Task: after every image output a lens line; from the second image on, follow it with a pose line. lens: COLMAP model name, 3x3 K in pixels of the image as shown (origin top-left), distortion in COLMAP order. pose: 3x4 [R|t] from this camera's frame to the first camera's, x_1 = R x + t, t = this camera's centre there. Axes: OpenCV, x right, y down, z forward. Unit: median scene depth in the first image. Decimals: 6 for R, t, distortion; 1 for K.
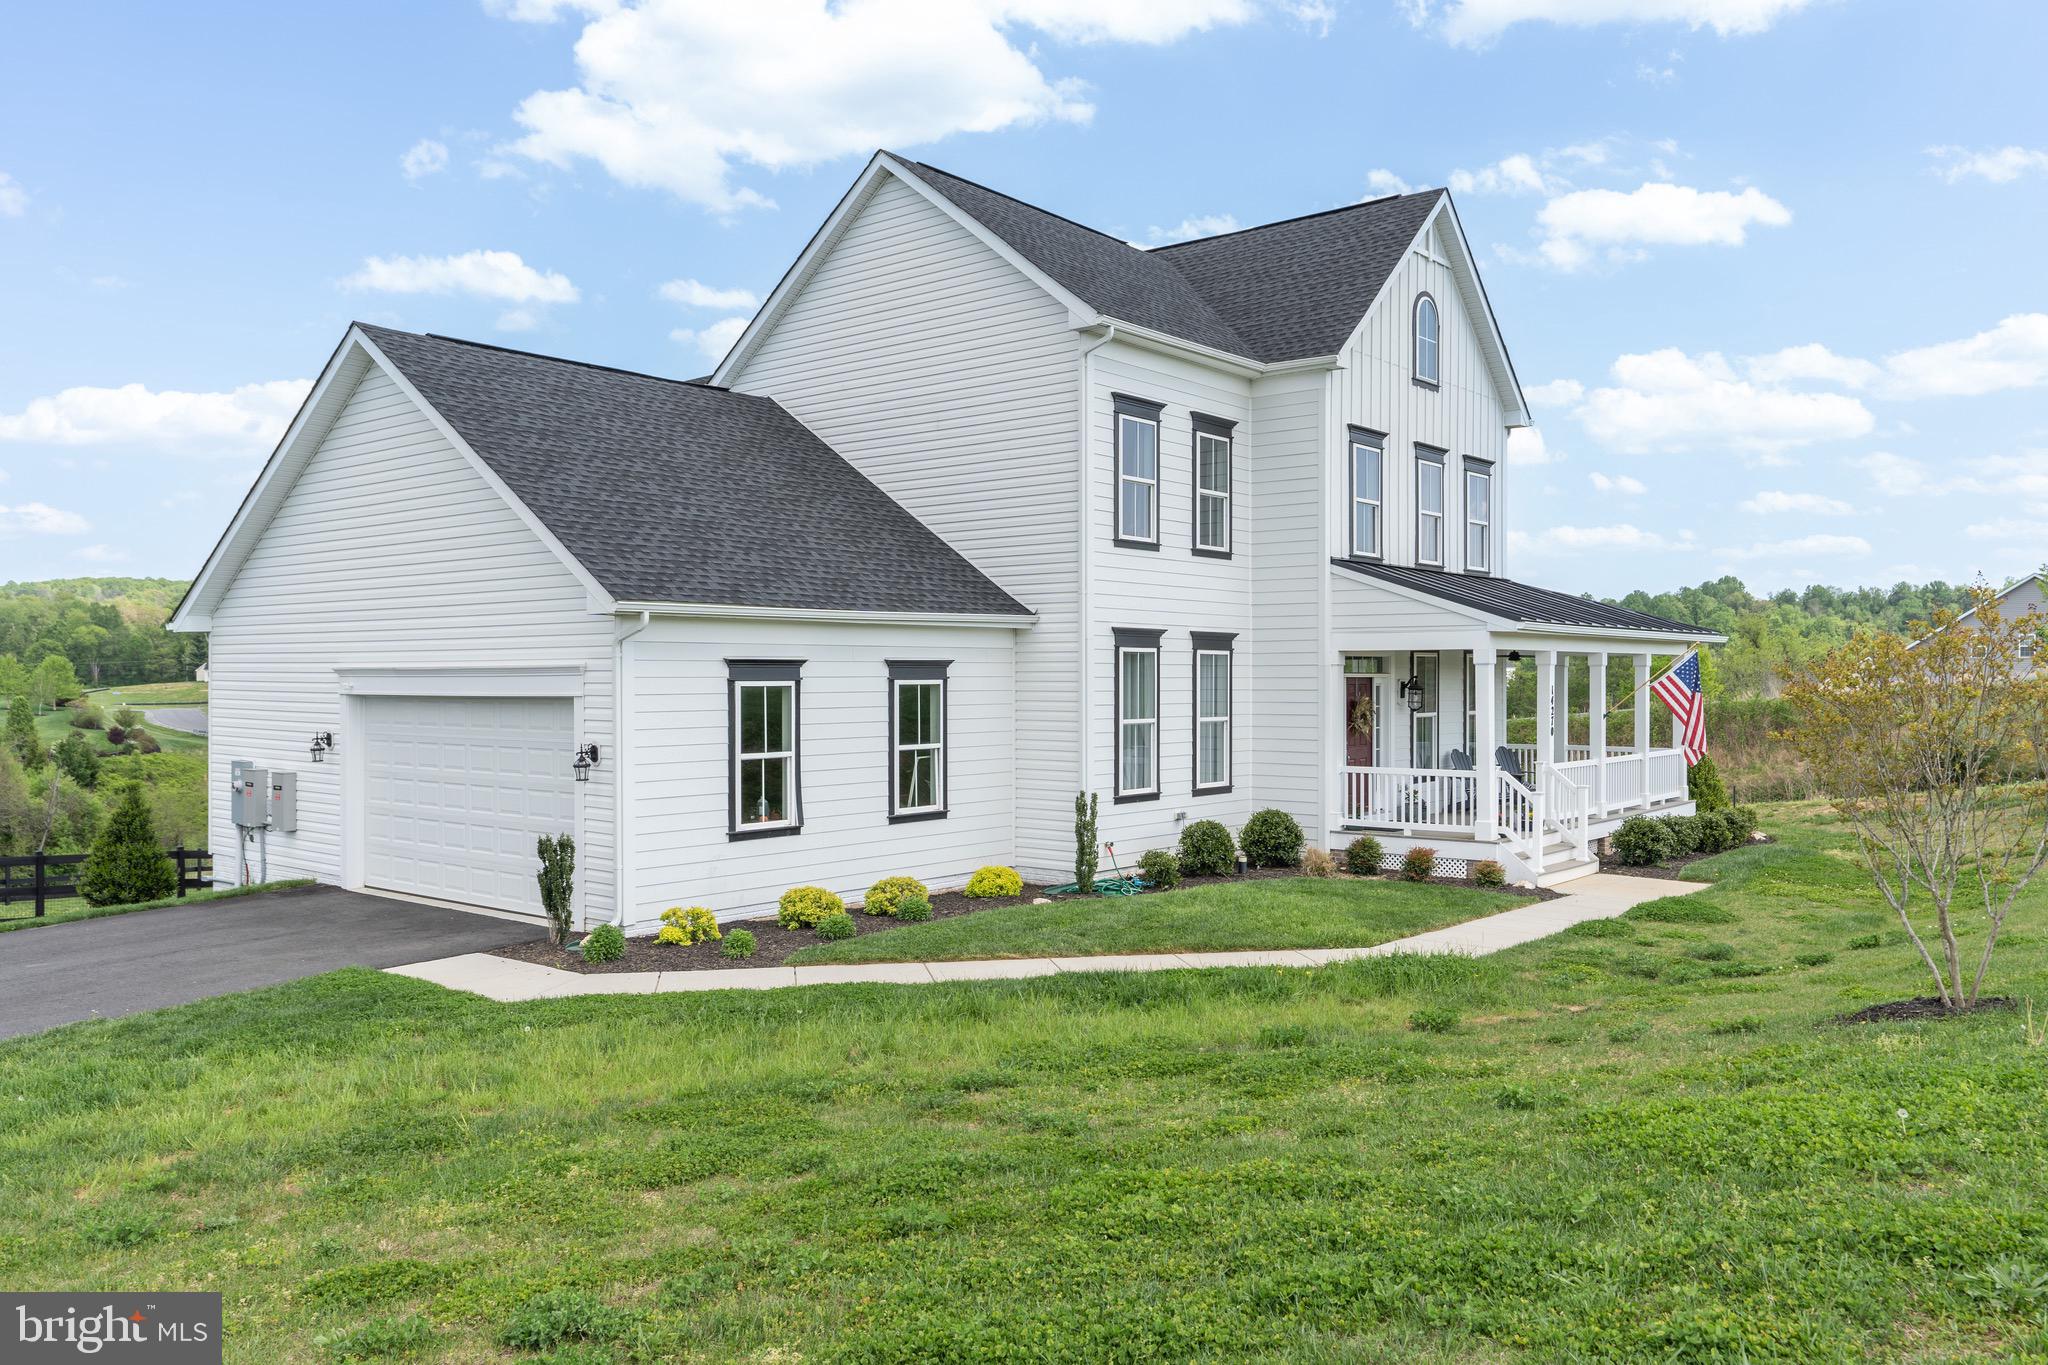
lens RADIAL K [[1551.7, 0, 1015.7], [0, 1551.7, 682.2], [0, 0, 1]] dist [-0.004382, -0.002397]
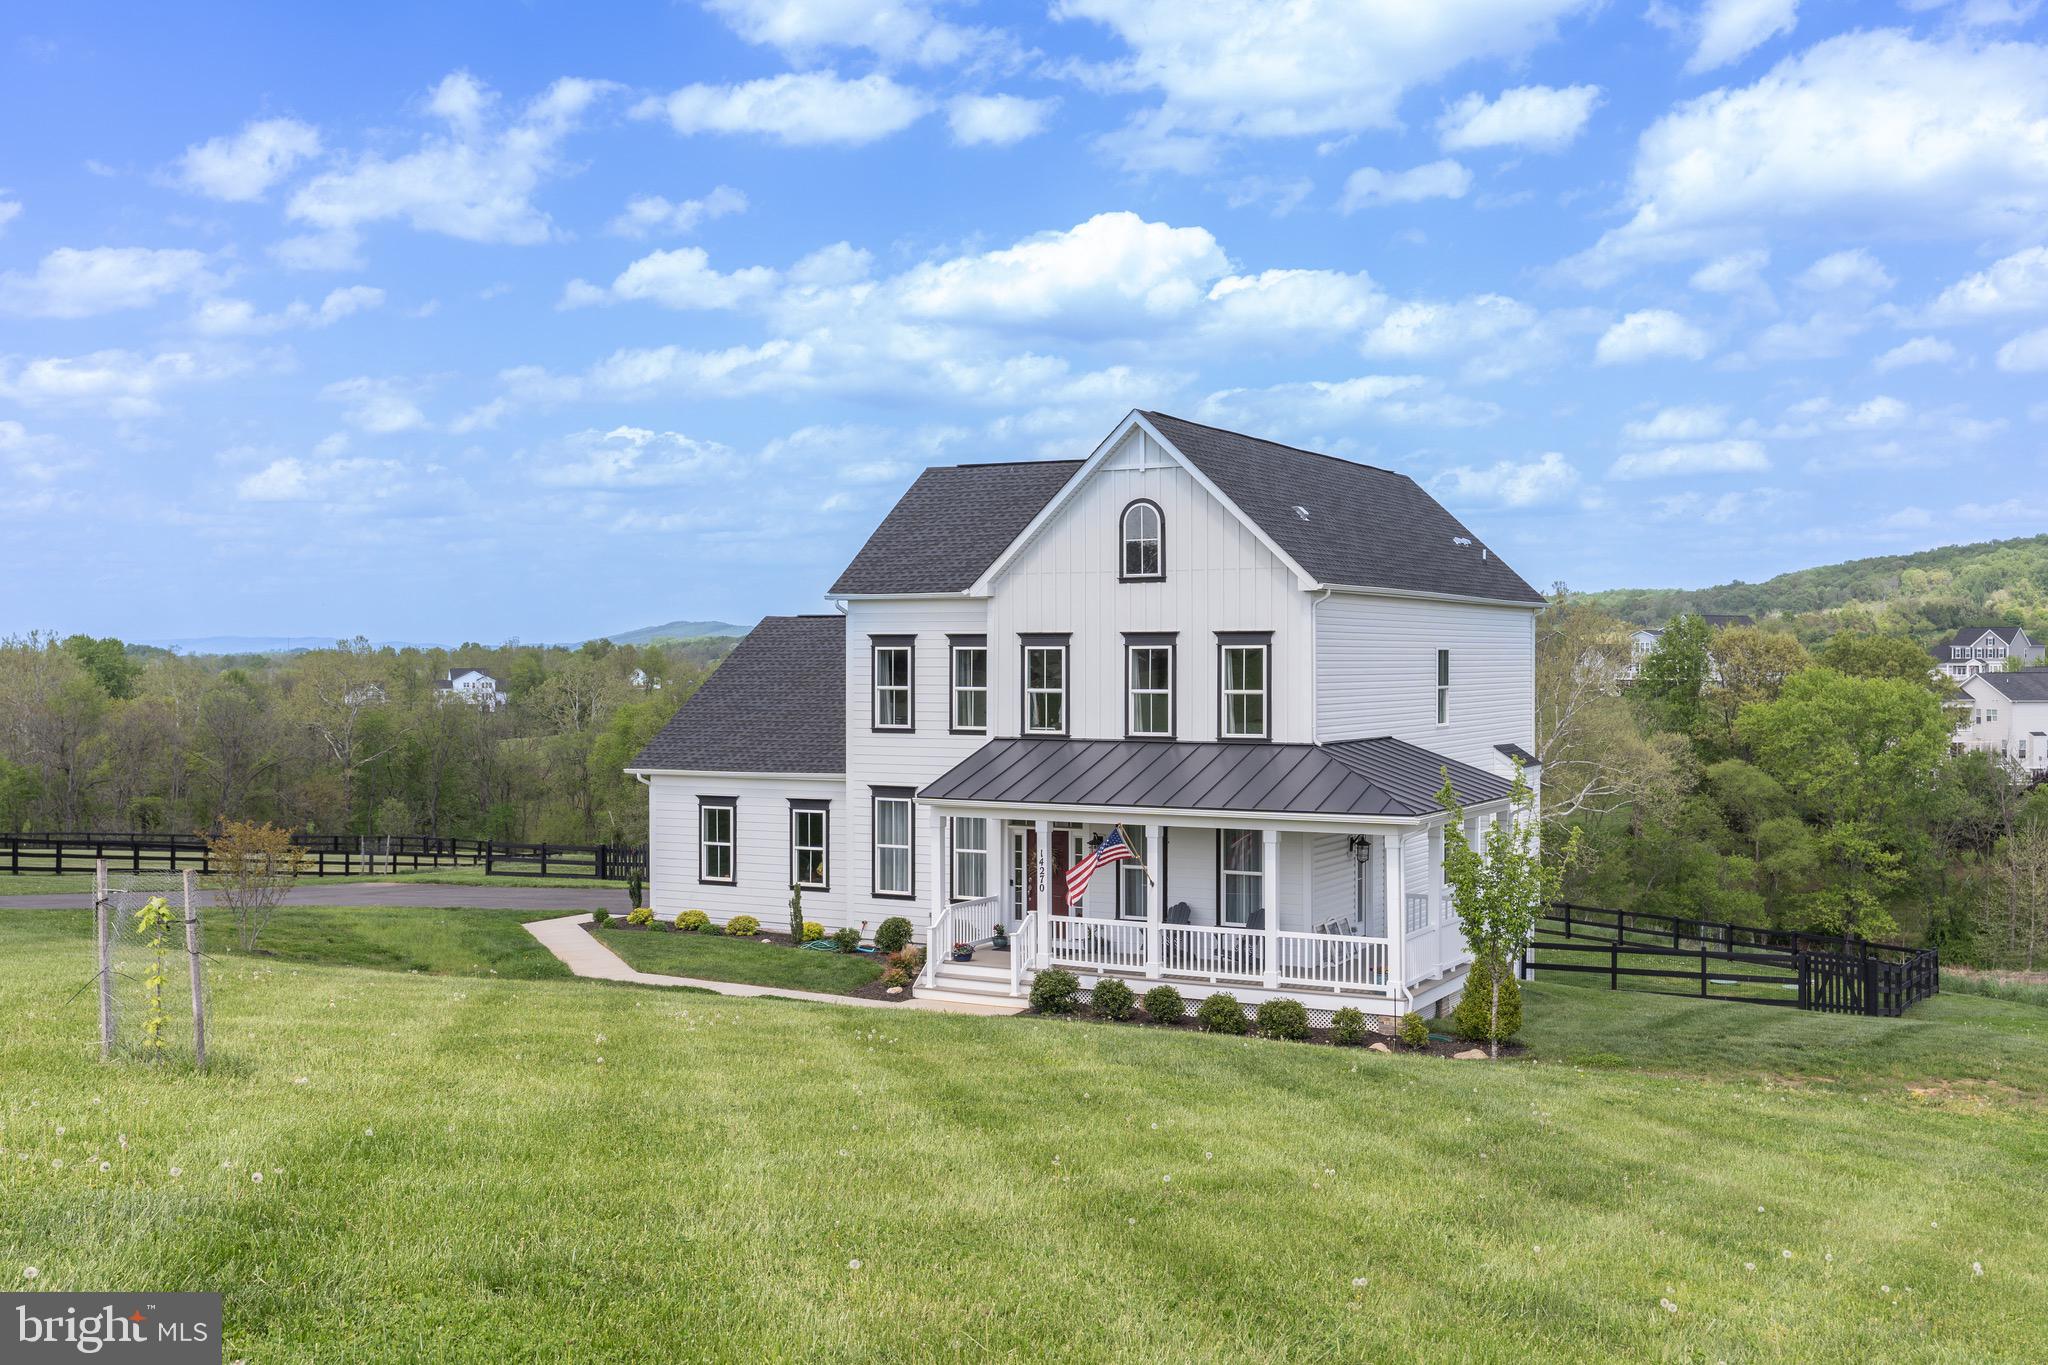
lens RADIAL K [[2015.0, 0, 1027.7], [0, 2015.0, 645.9], [0, 0, 1]] dist [0.005703, 0.000000]
pose [[0.189054, -0.008657, -0.981928, 2.083734], [-0.002922, 0.999952, -0.009378, -0.155953], [0.981962, 0.004642, 0.189020, 0.765504]]
